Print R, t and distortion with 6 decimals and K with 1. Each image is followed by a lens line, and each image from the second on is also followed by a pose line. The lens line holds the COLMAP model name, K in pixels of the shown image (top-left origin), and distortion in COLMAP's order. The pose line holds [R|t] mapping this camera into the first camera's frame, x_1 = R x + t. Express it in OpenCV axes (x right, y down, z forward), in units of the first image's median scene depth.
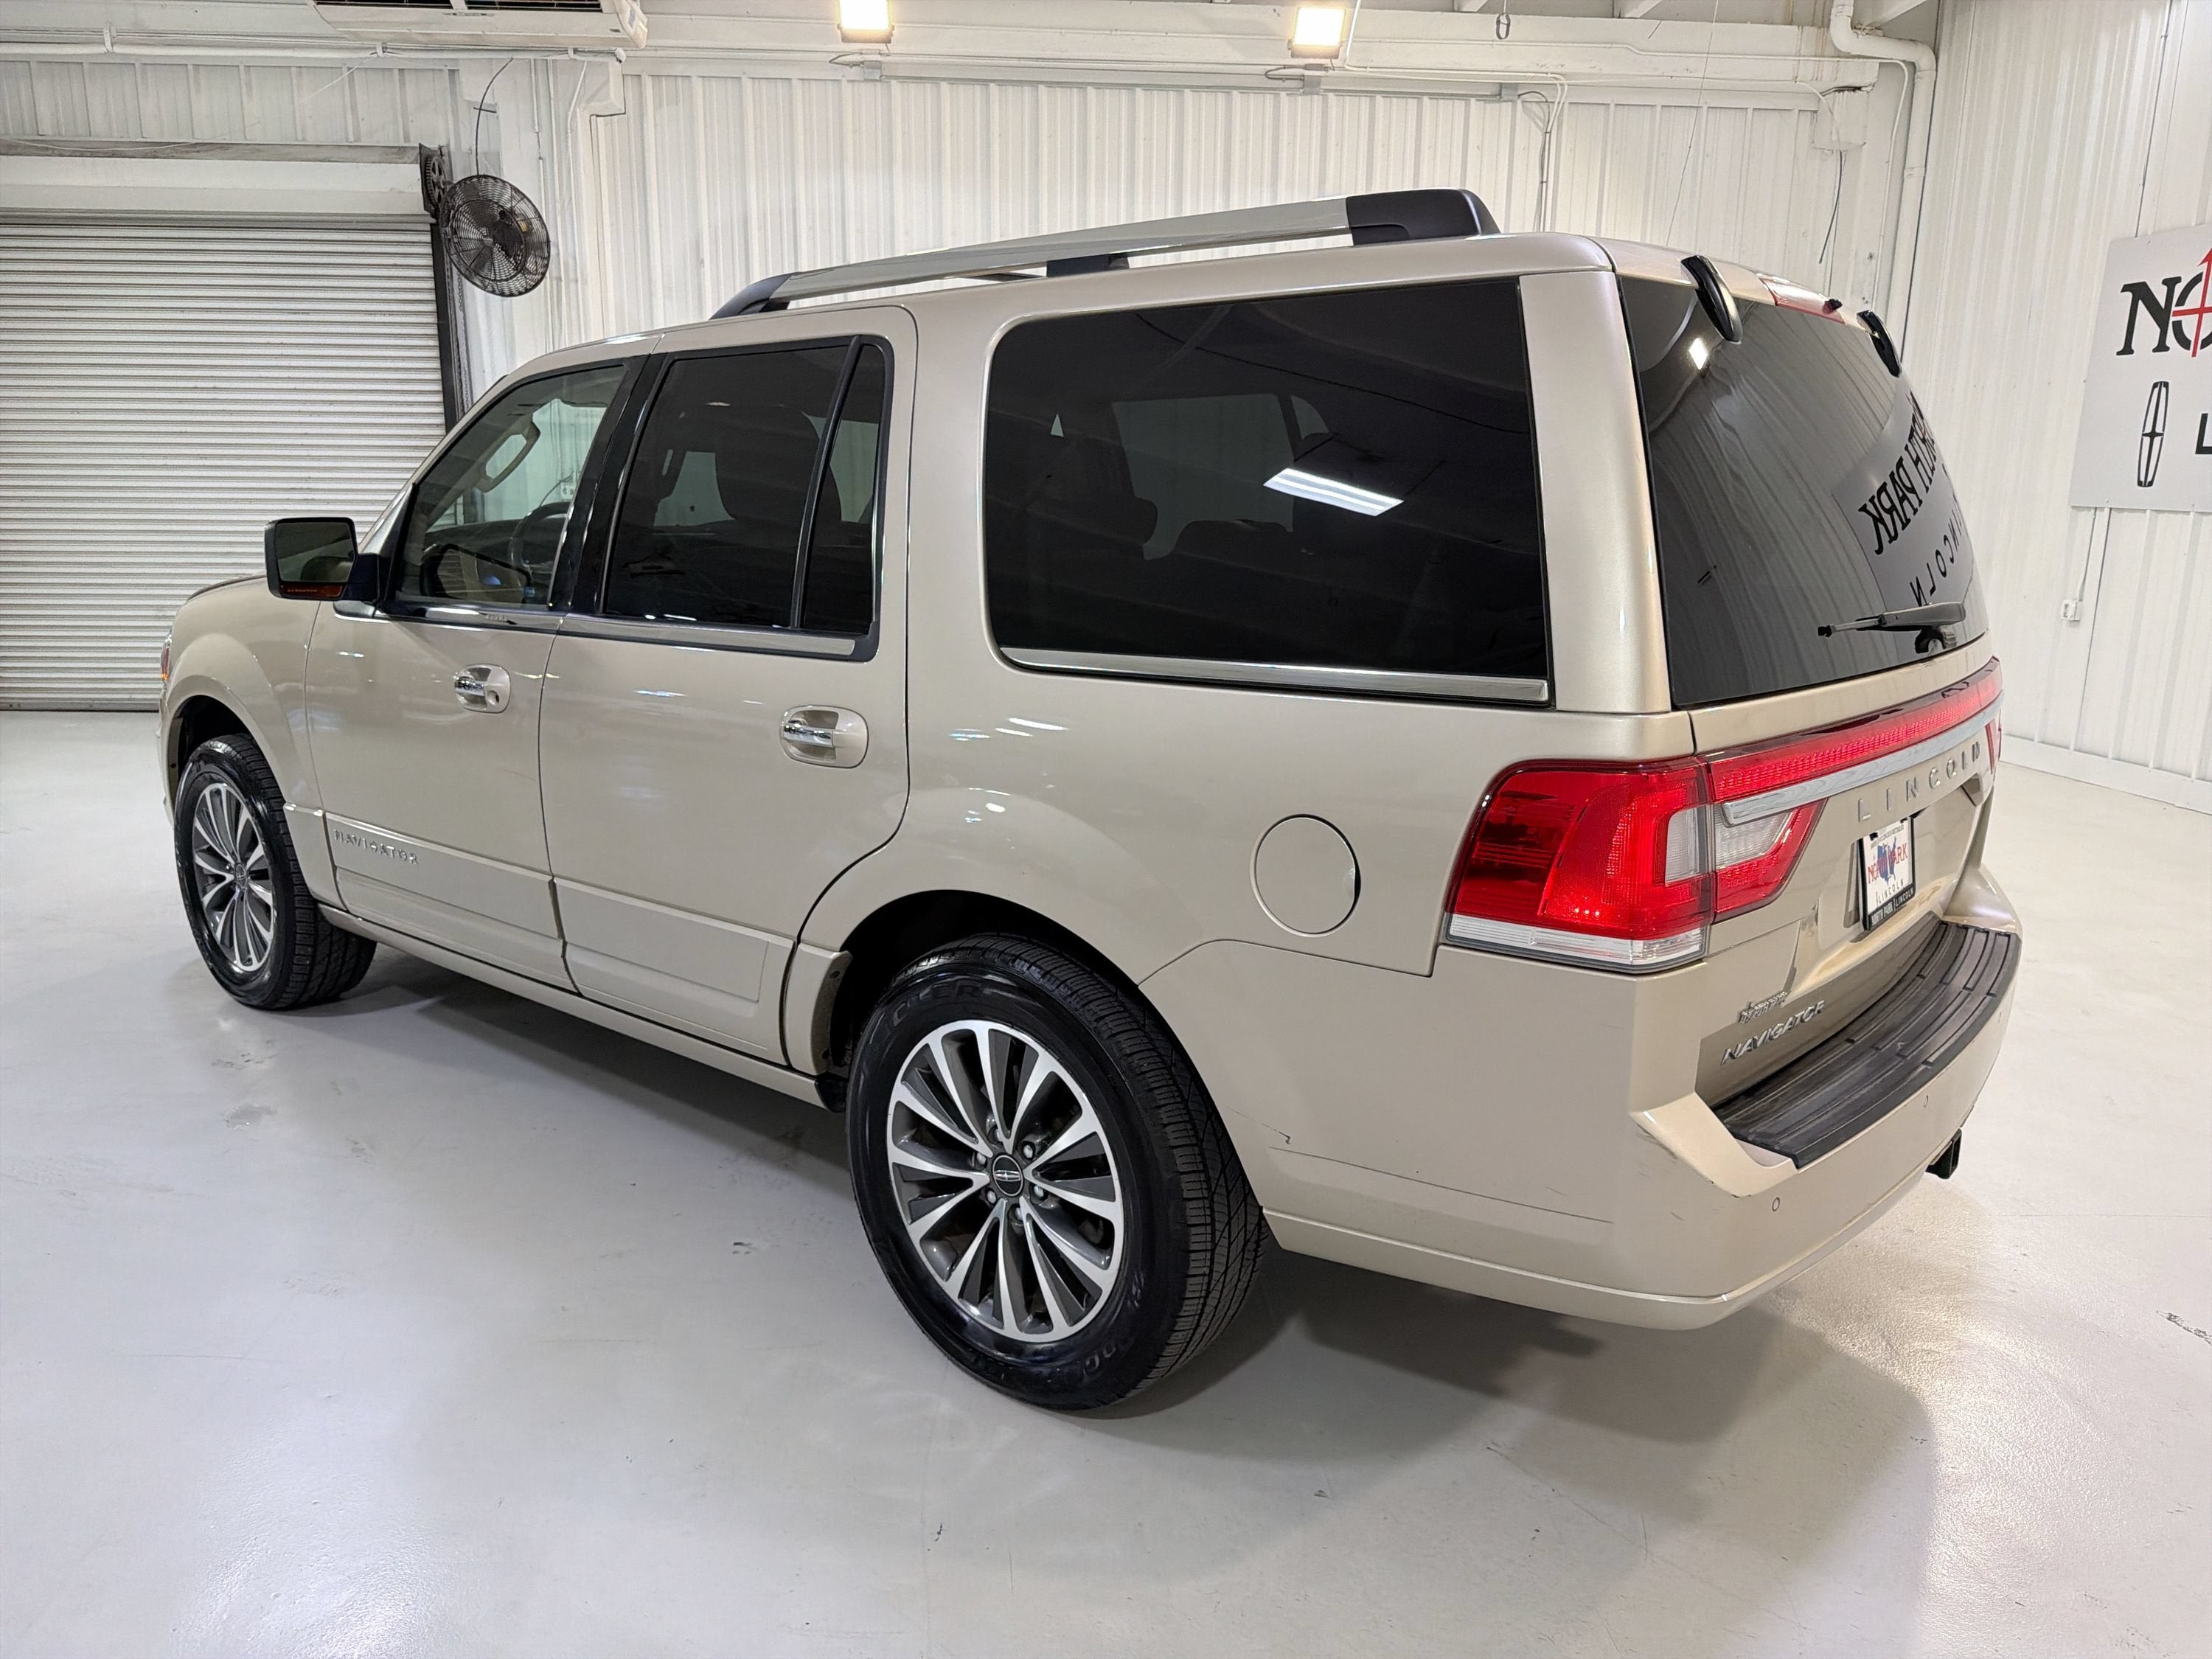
lens RADIAL K [[1566.5, 0, 1107.2], [0, 1566.5, 825.9], [0, 0, 1]] dist [0.030872, -0.038137]
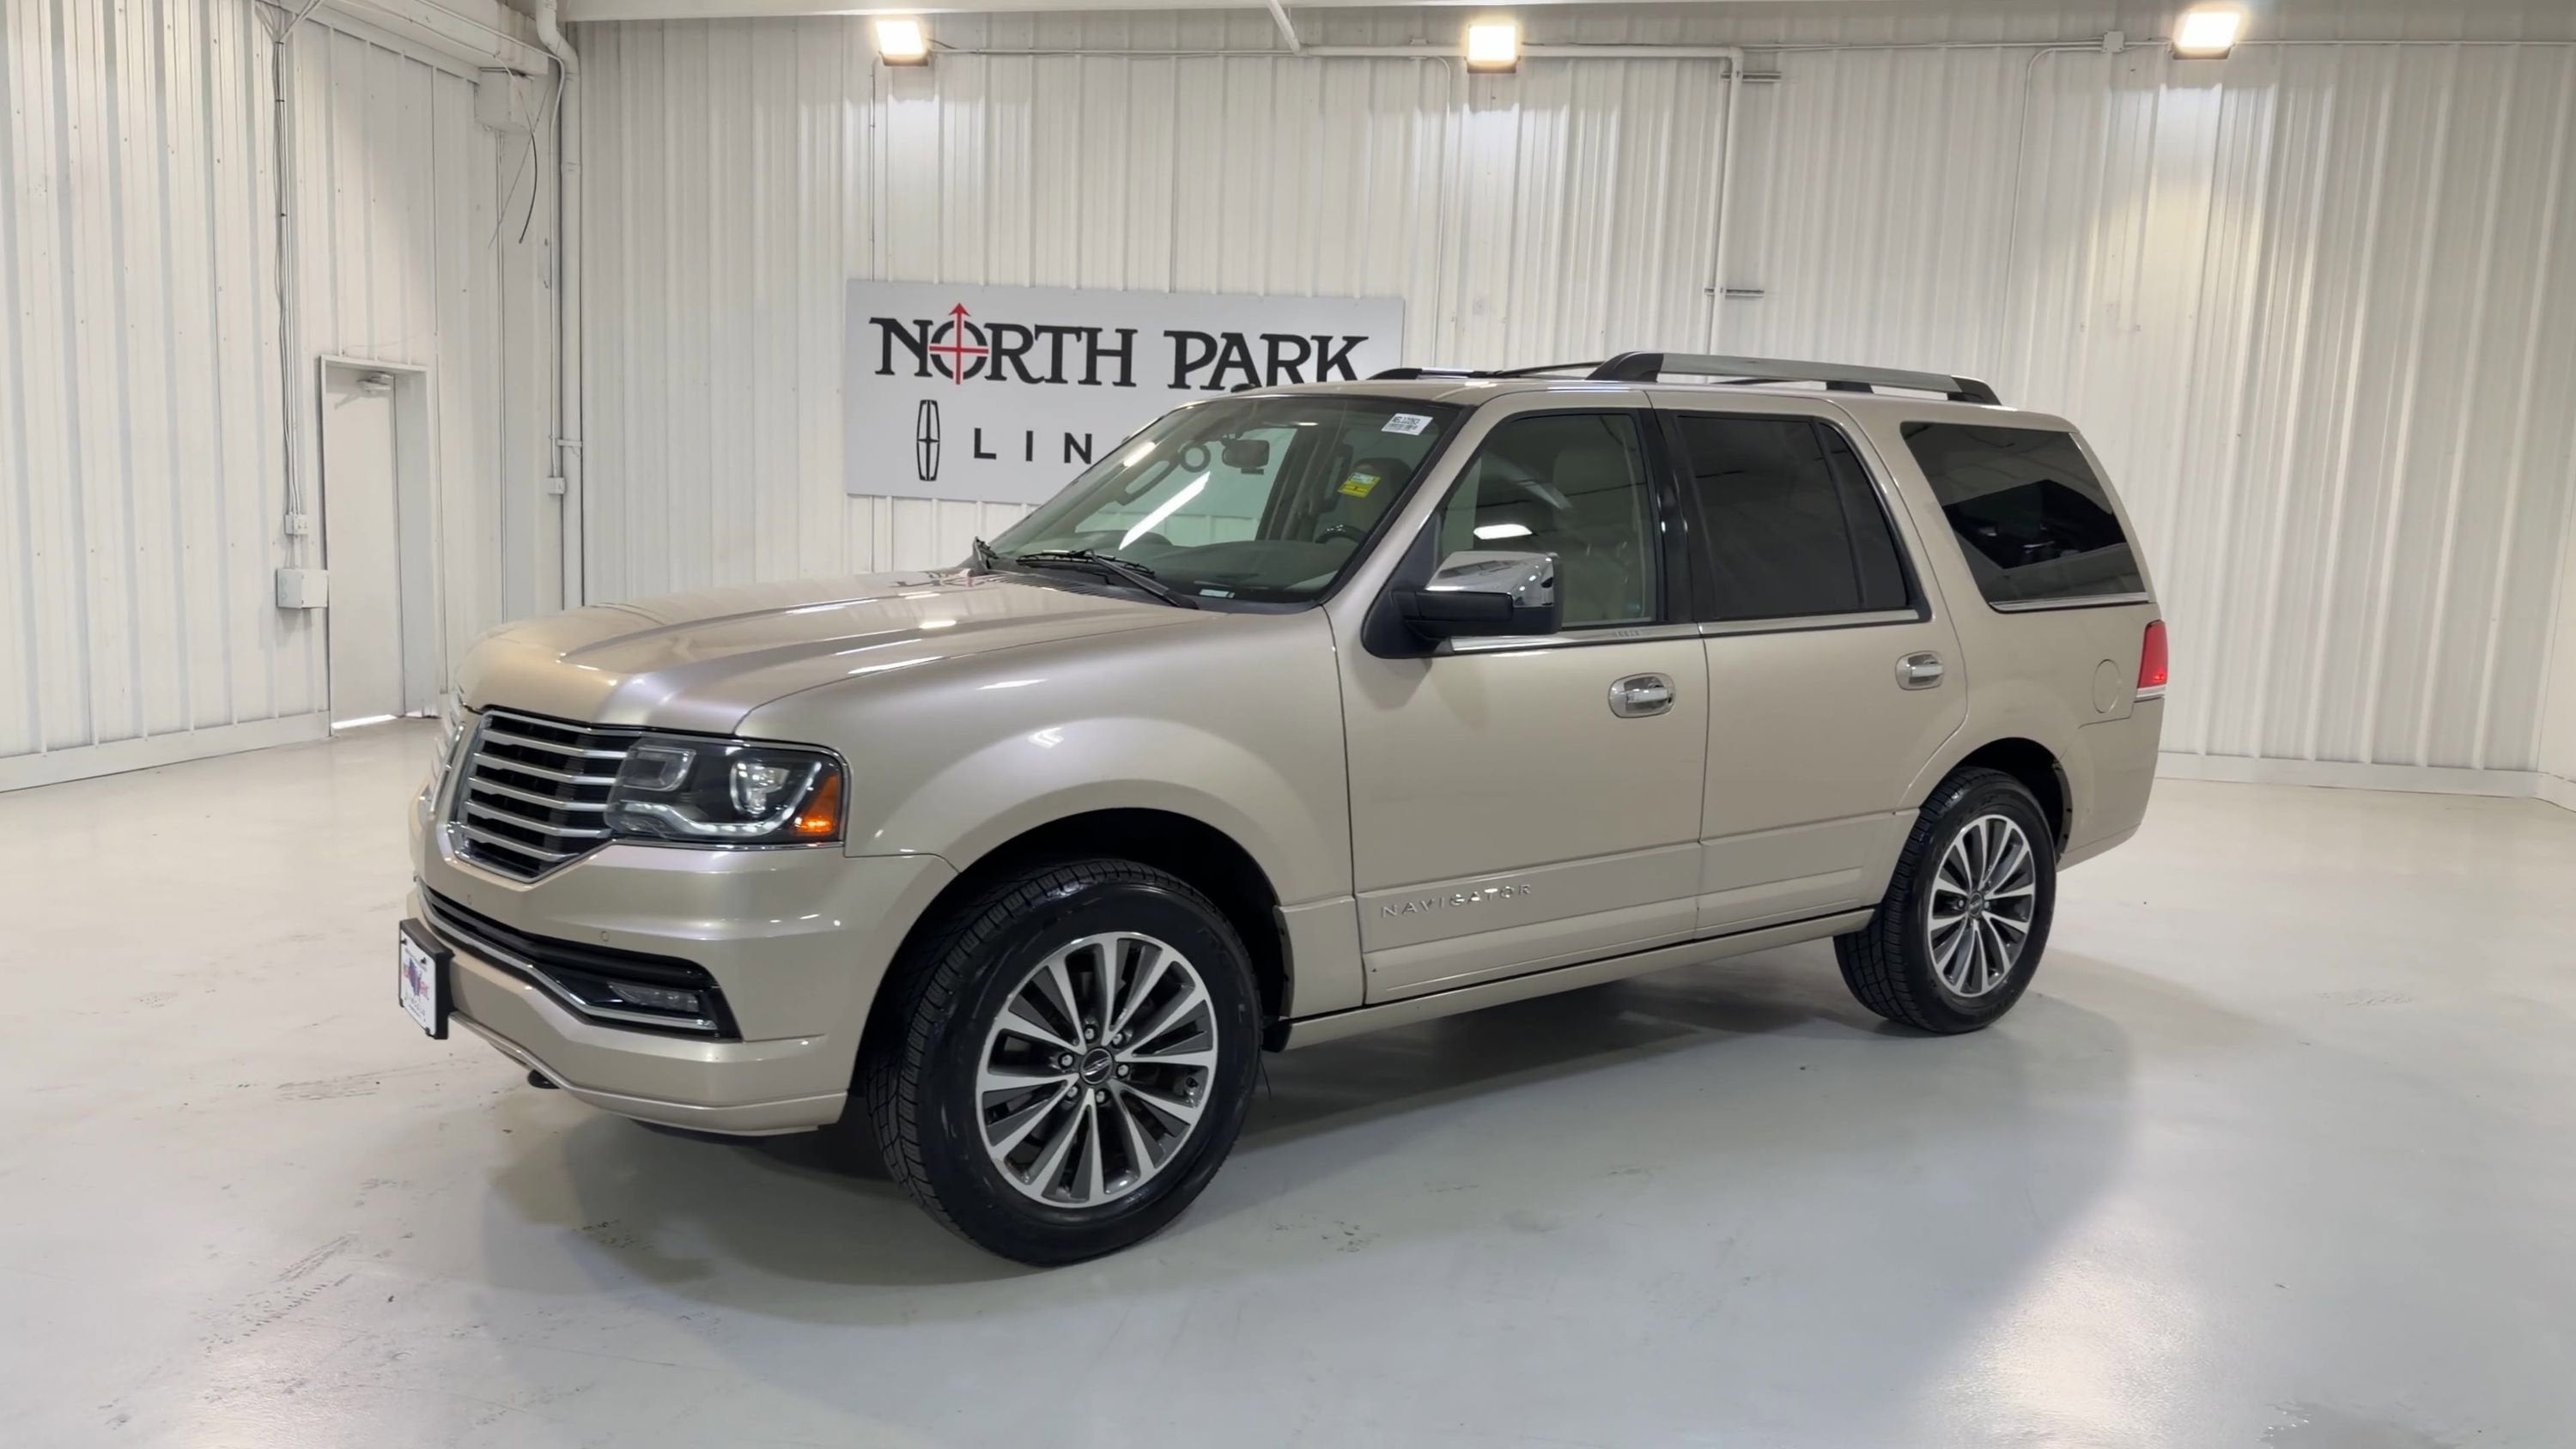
lens RADIAL K [[1760.5, 0, 1286.7], [0, 1760.5, 731.1], [0, 0, 1]] dist [0.093145, -0.174624]
pose [[0.236403, -0.125700, 0.963490, -1.221273], [0.173347, 0.981145, 0.085471, -0.156090], [-0.956067, 0.146813, 0.253735, 0.686162]]
